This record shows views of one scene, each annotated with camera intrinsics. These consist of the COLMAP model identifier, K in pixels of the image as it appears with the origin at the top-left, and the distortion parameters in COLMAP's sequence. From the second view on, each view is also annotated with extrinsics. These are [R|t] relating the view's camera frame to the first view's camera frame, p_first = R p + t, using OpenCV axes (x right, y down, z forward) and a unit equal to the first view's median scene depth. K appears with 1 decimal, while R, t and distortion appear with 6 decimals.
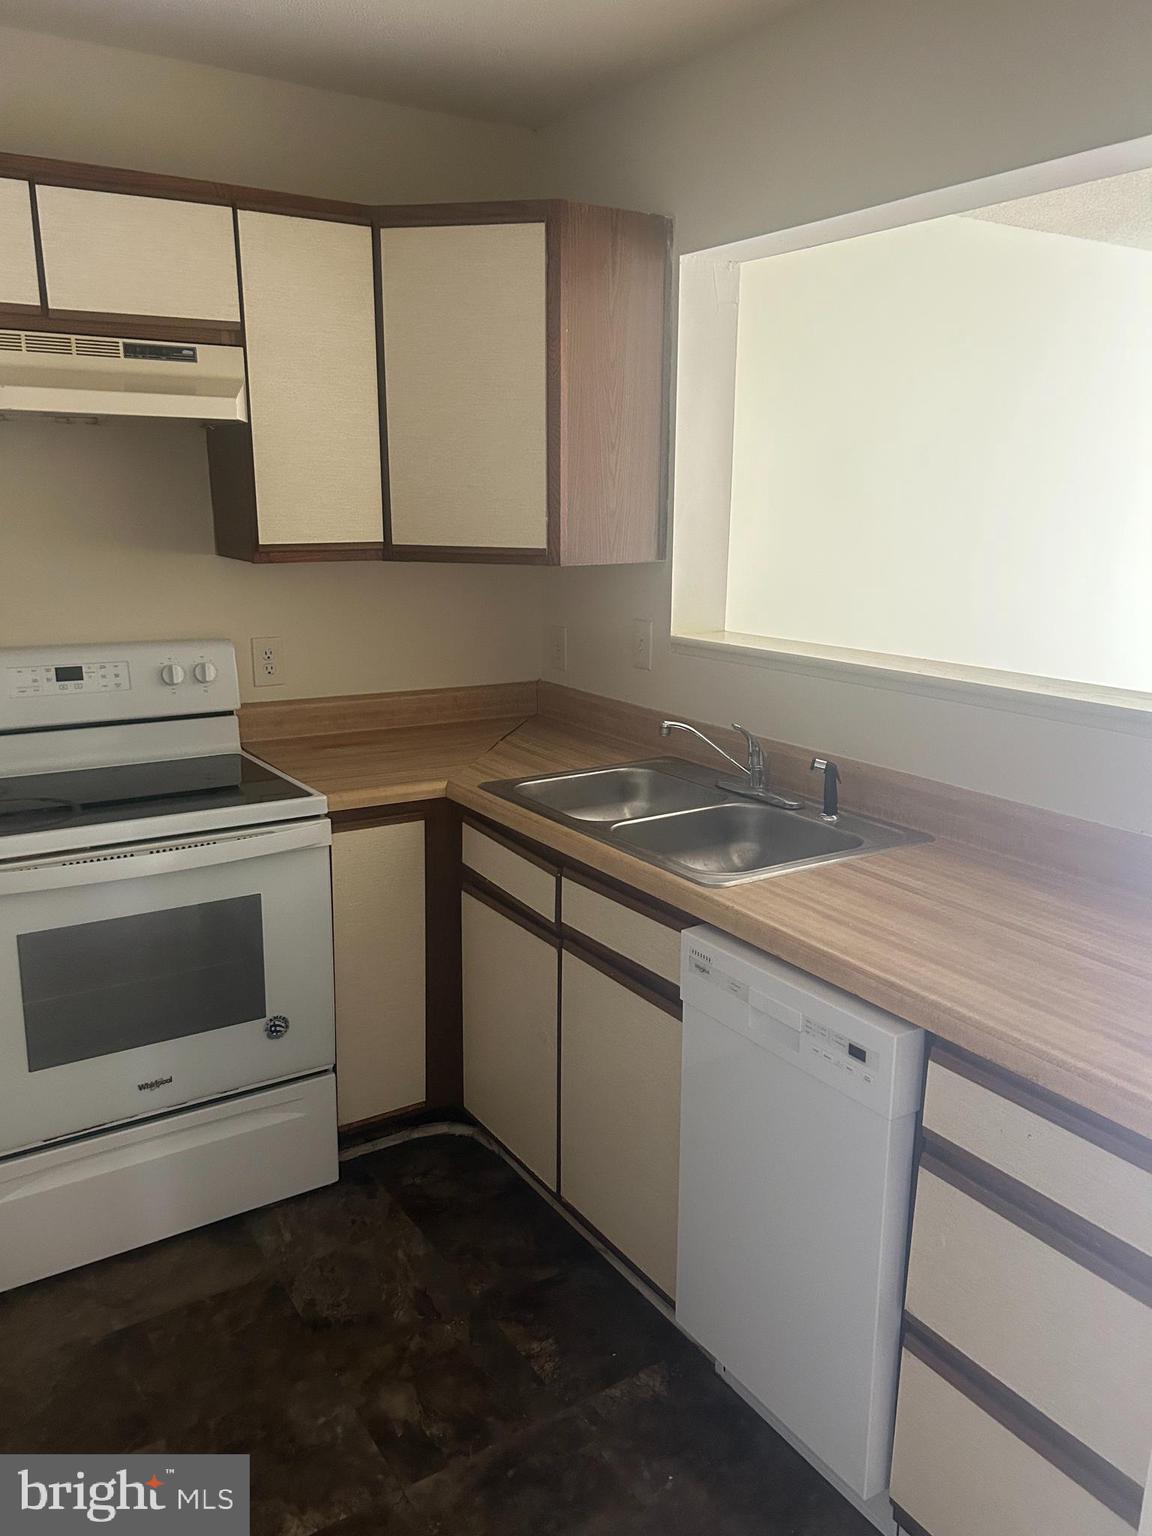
lens RADIAL K [[1132.5, 0, 573.3], [0, 1132.5, 766.7], [0, 0, 1]] dist [-0.002332, -0.010378]
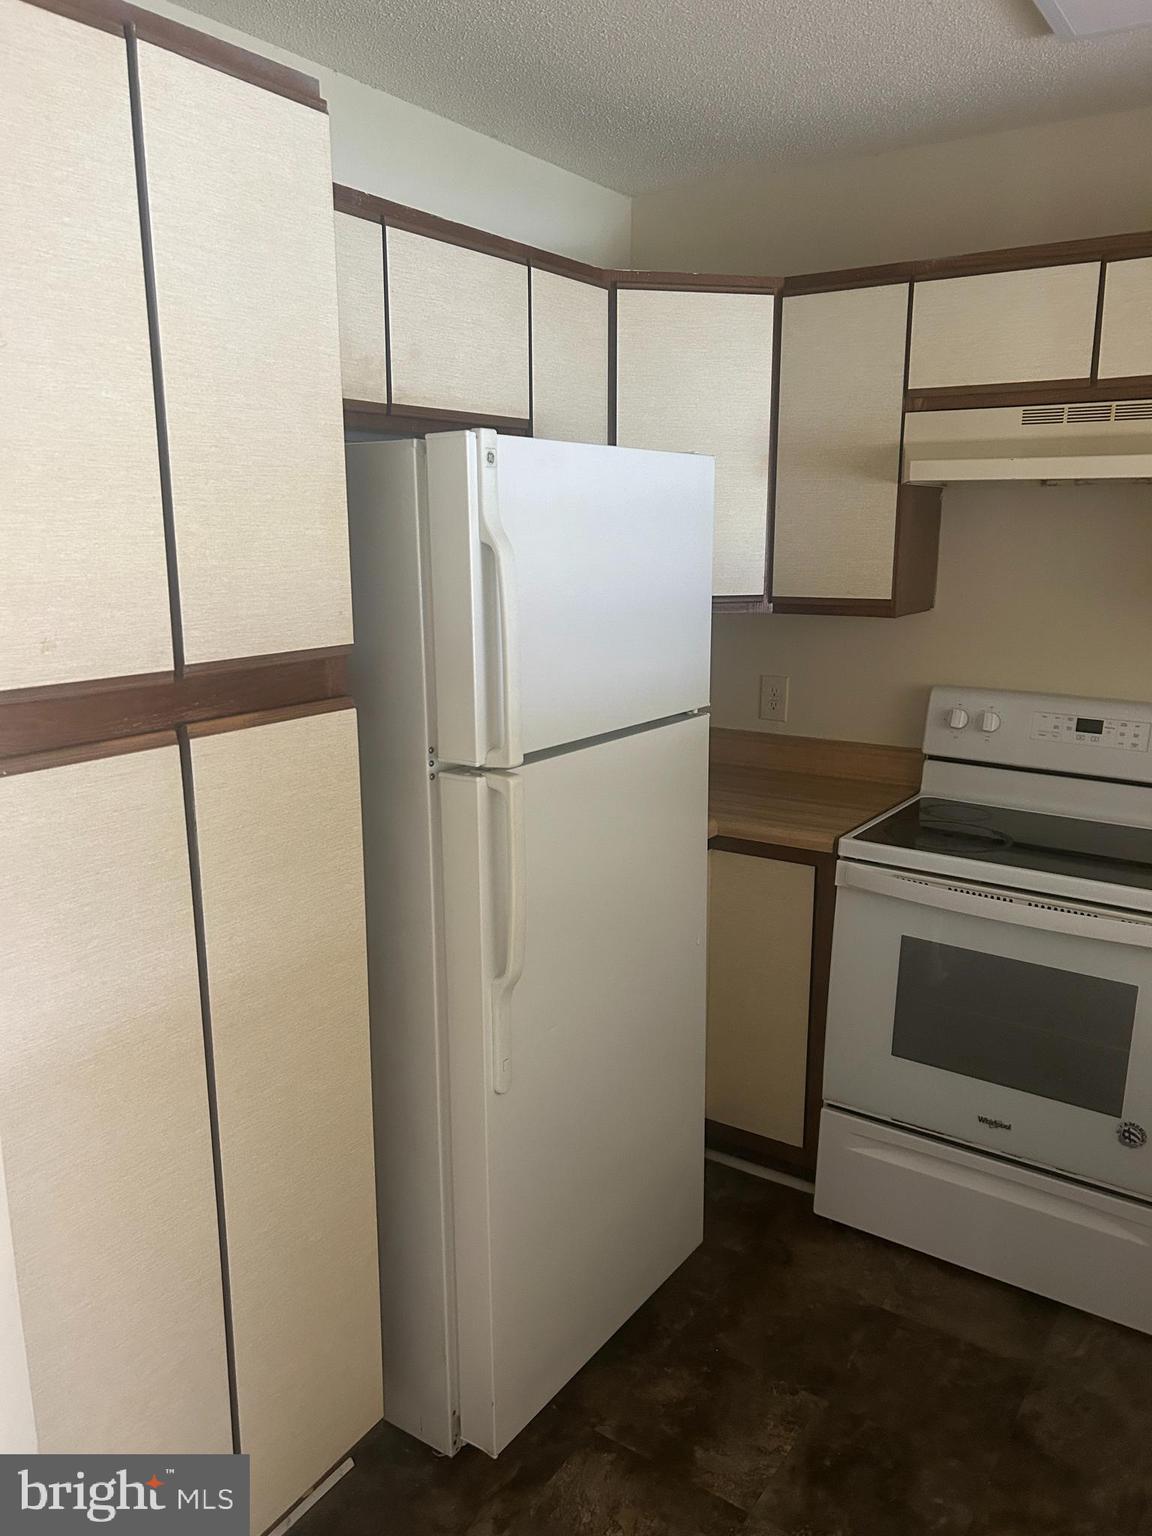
lens RADIAL K [[1132.5, 0, 573.0], [0, 1132.5, 769.5], [0, 0, 1]] dist [-0.002332, -0.010378]
pose [[0.369236, 0.184326, -0.910873, 0.372248], [-0.215343, 0.970427, 0.109084, -0.062844], [0.904042, 0.155872, 0.398010, 0.196513]]
